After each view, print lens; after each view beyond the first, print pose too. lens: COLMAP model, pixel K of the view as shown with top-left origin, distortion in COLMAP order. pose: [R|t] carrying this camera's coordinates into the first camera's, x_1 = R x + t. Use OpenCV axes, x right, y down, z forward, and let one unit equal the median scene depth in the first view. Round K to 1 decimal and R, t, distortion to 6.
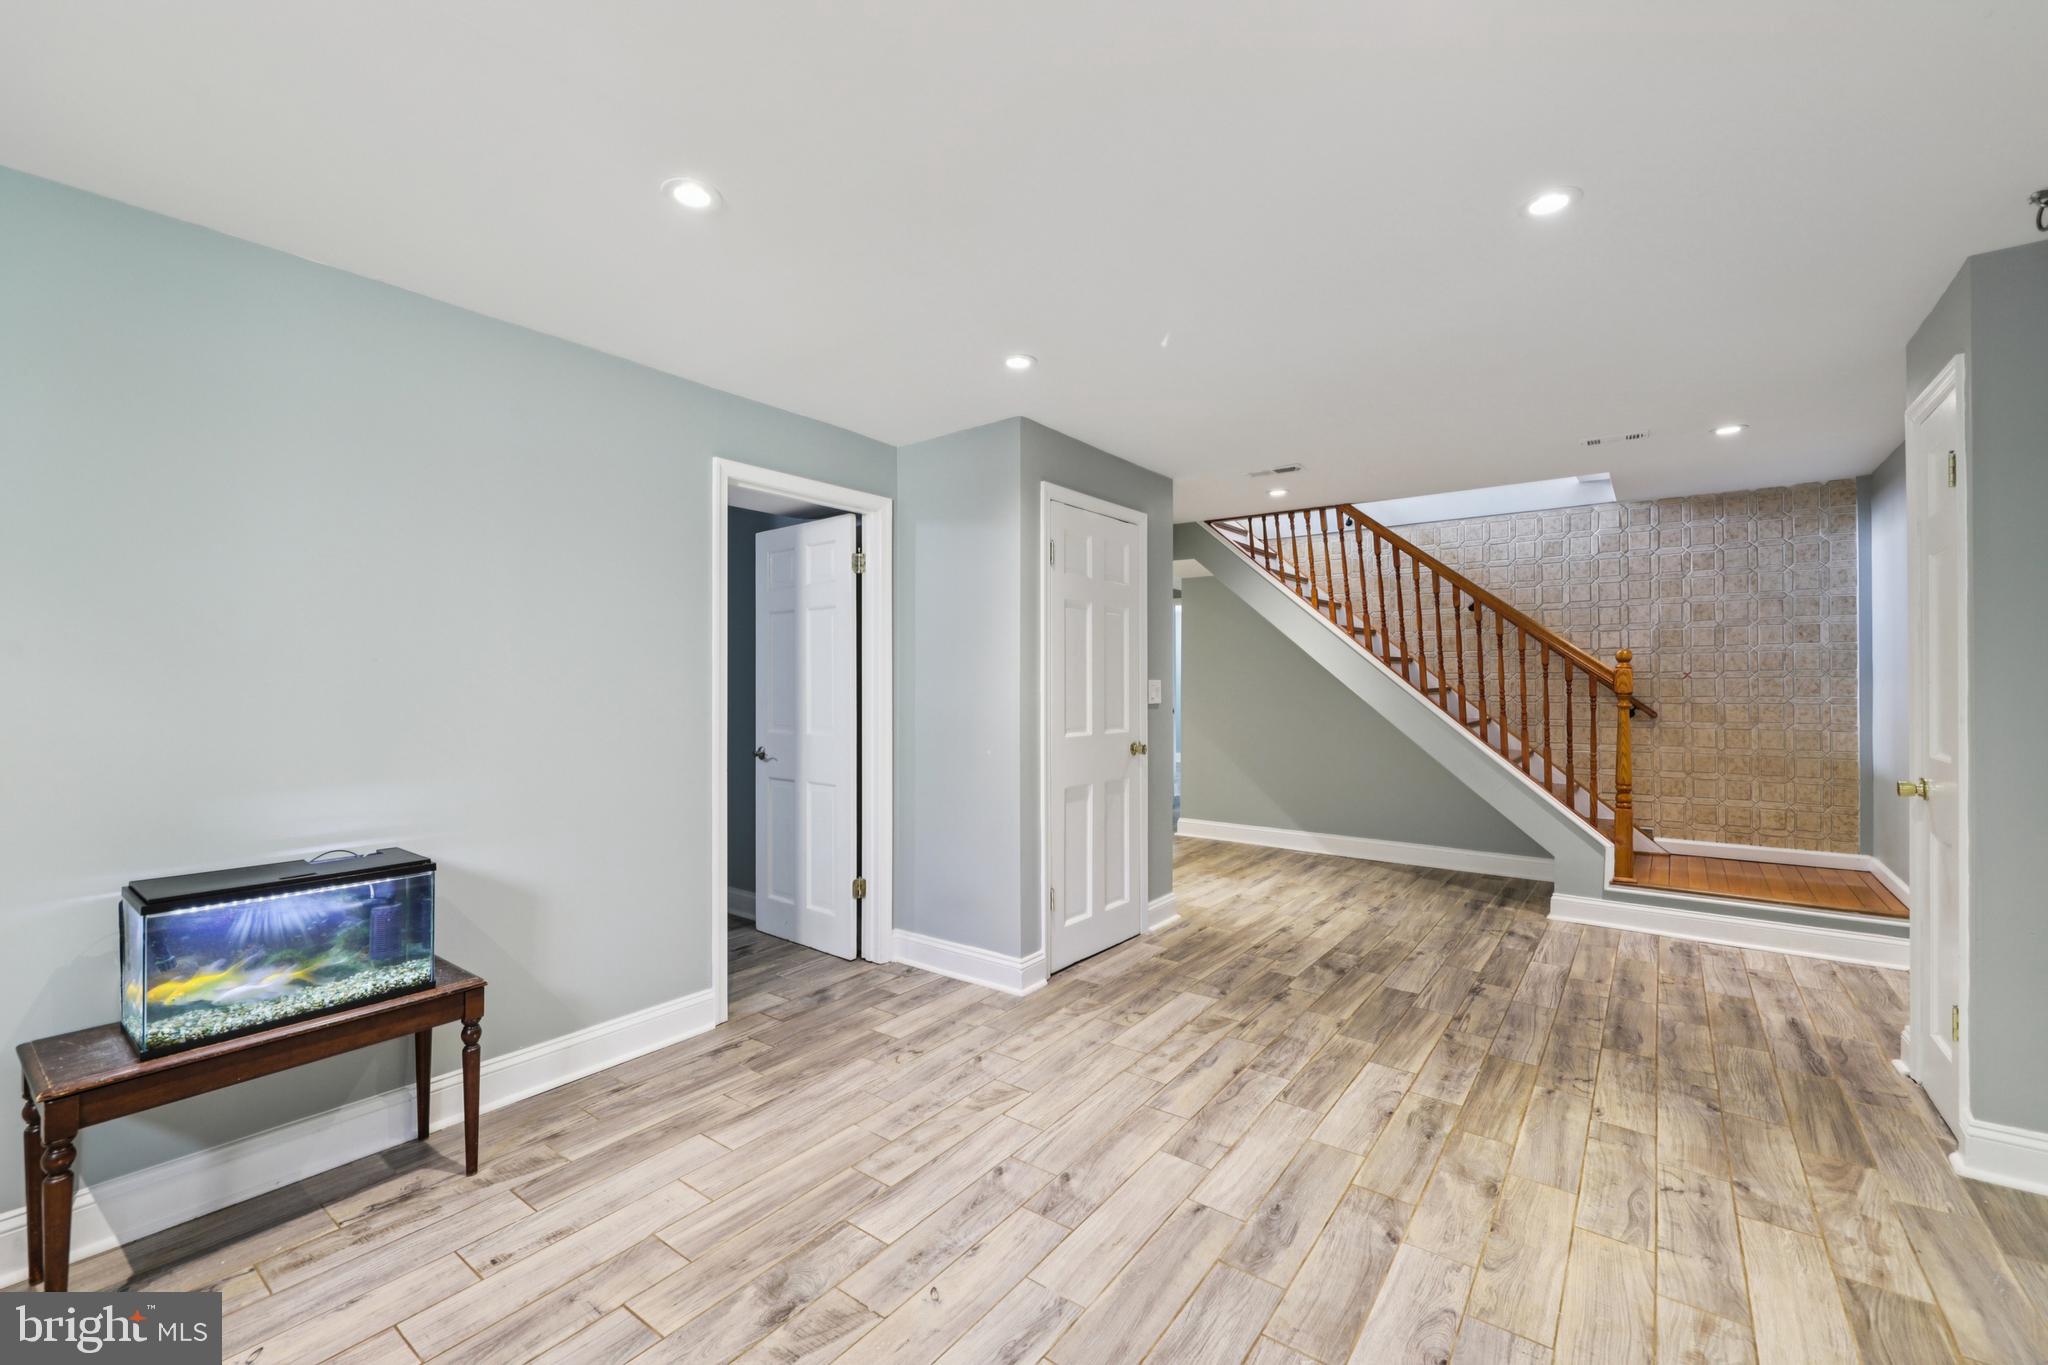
lens RADIAL K [[873.3, 0, 1007.2], [0, 873.3, 674.5], [0, 0, 1]] dist [0.005627, 0.000938]
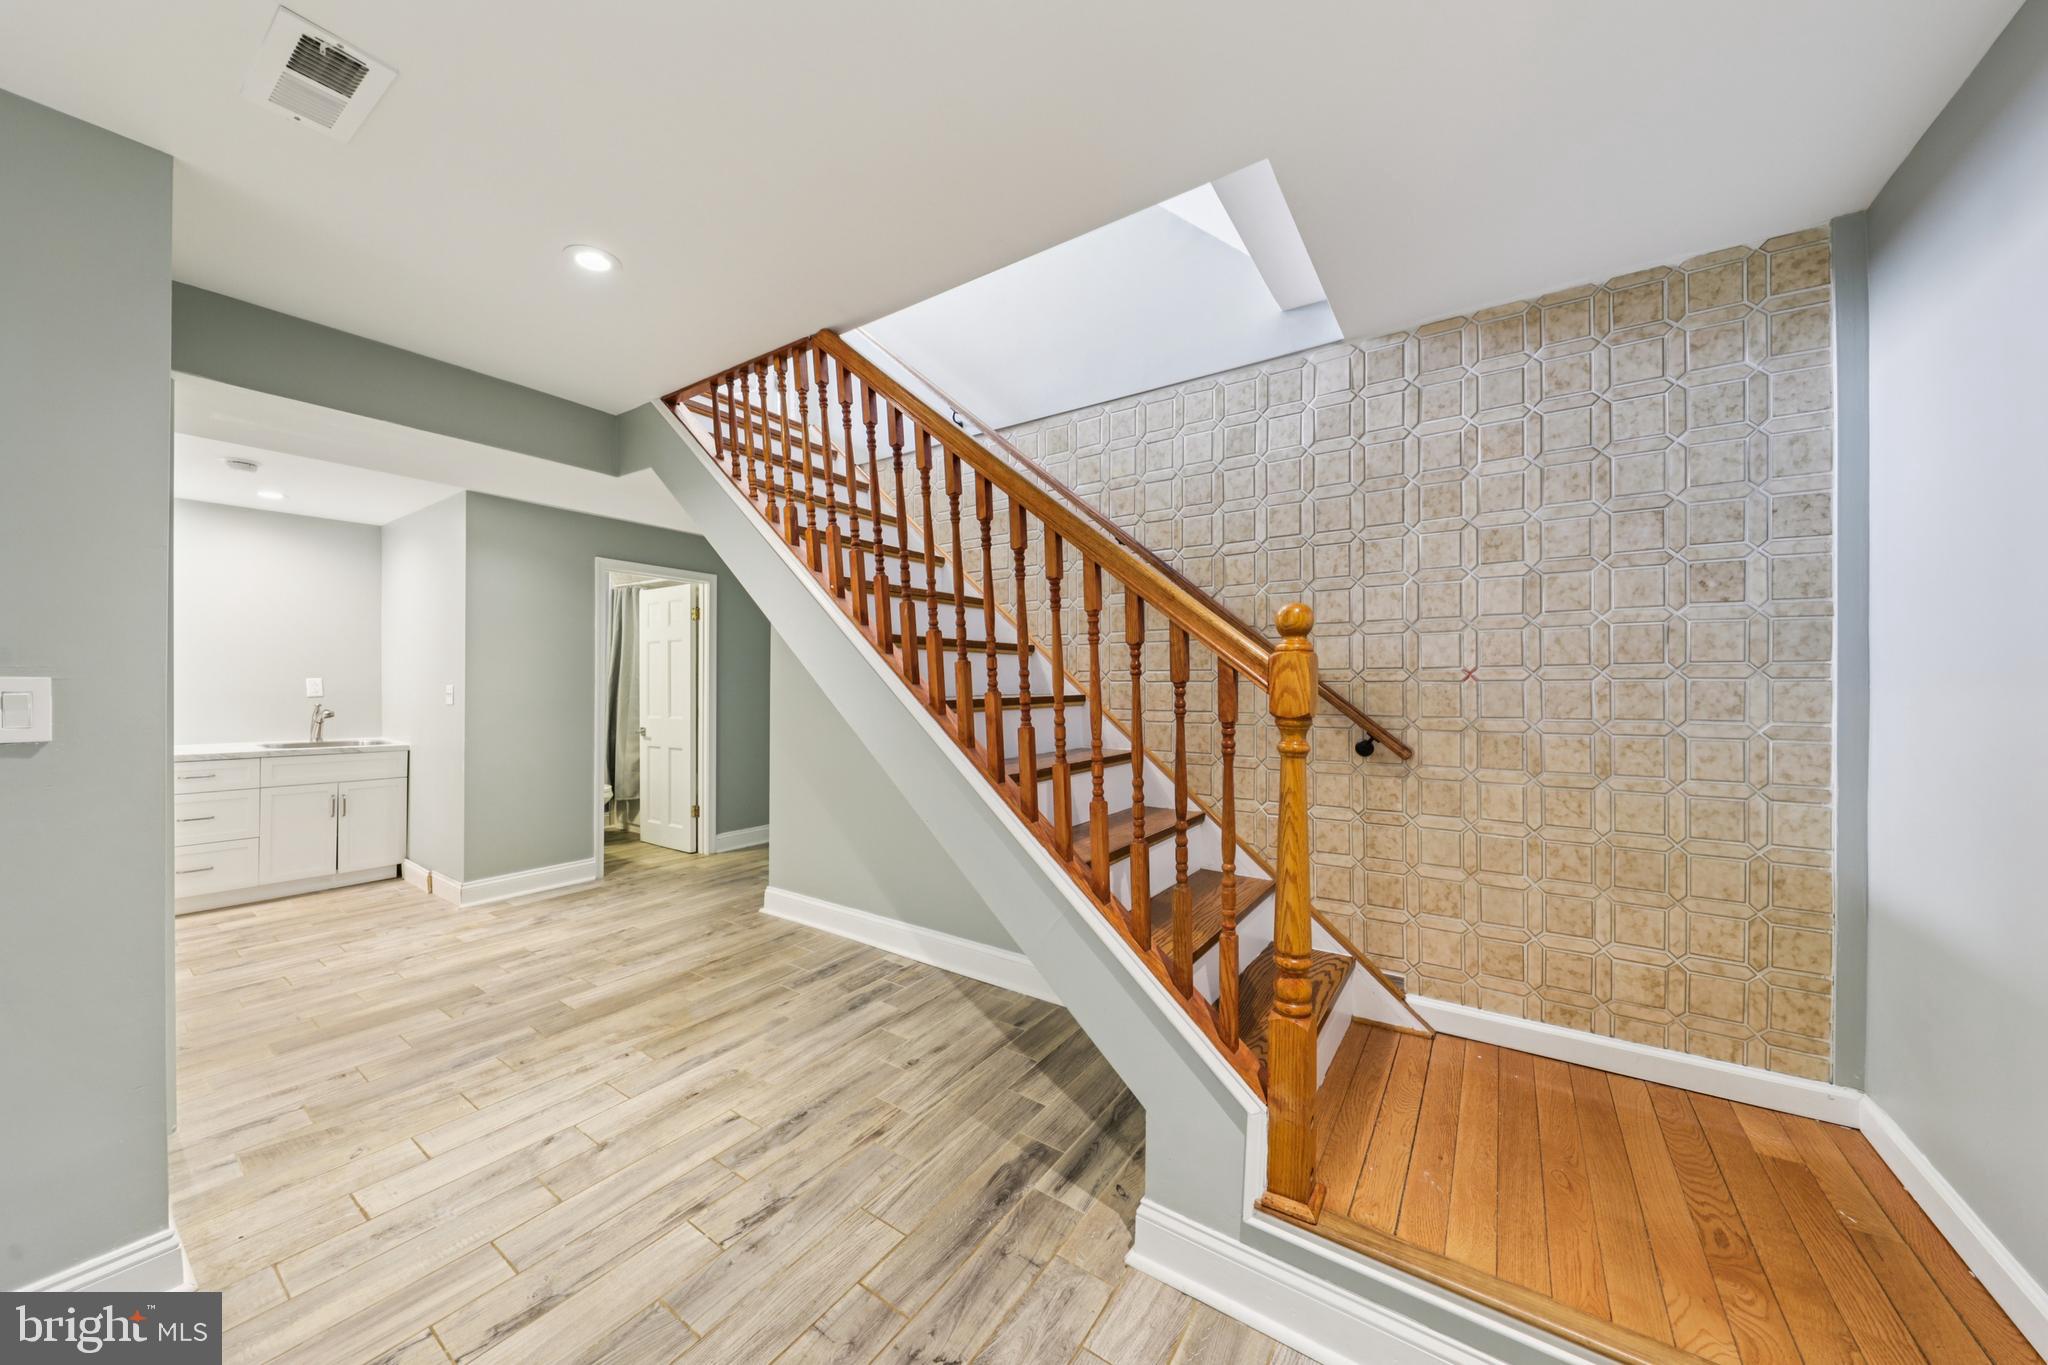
lens RADIAL K [[703.6, 0, 1017.1], [0, 703.6, 683.9], [0, 0, 1]] dist [0.001260, -0.000677]
pose [[0.998812, 0.004354, 0.048531, 0.452527], [-0.004562, 0.999981, 0.004166, 0.004964], [-0.048512, -0.004382, 0.998813, 0.555573]]
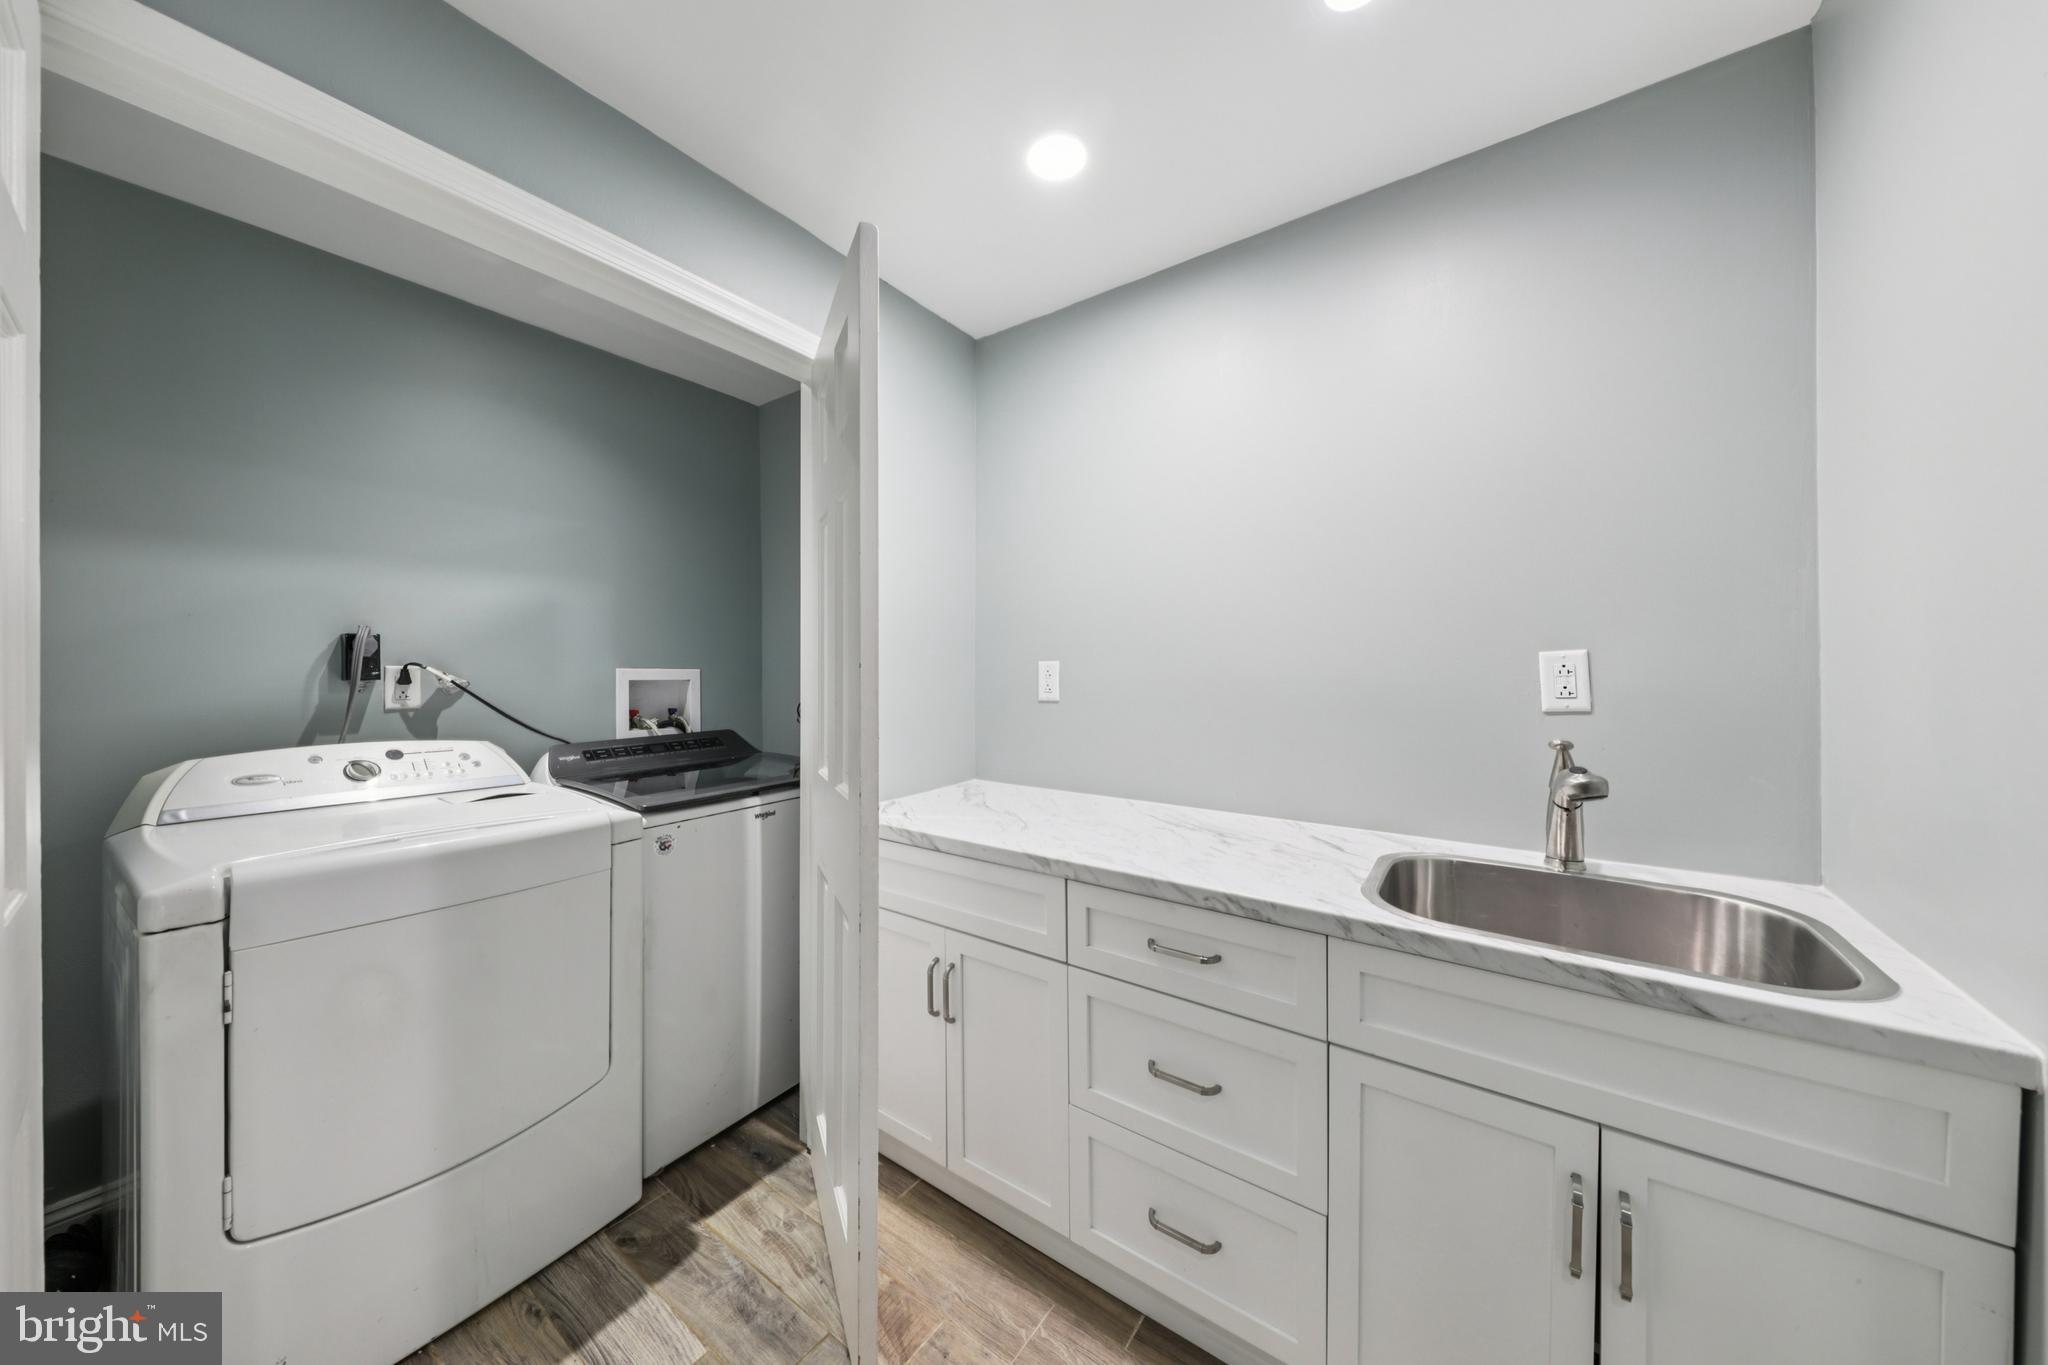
lens RADIAL K [[703.6, 0, 1017.0], [0, 703.6, 666.0], [0, 0, 1]] dist [0.001260, -0.000677]
pose [[0.028415, -0.006308, -0.999576, -0.089557], [0.003157, 0.999976, -0.006221, 0.011968], [0.999591, -0.002979, 0.028434, 1.219199]]
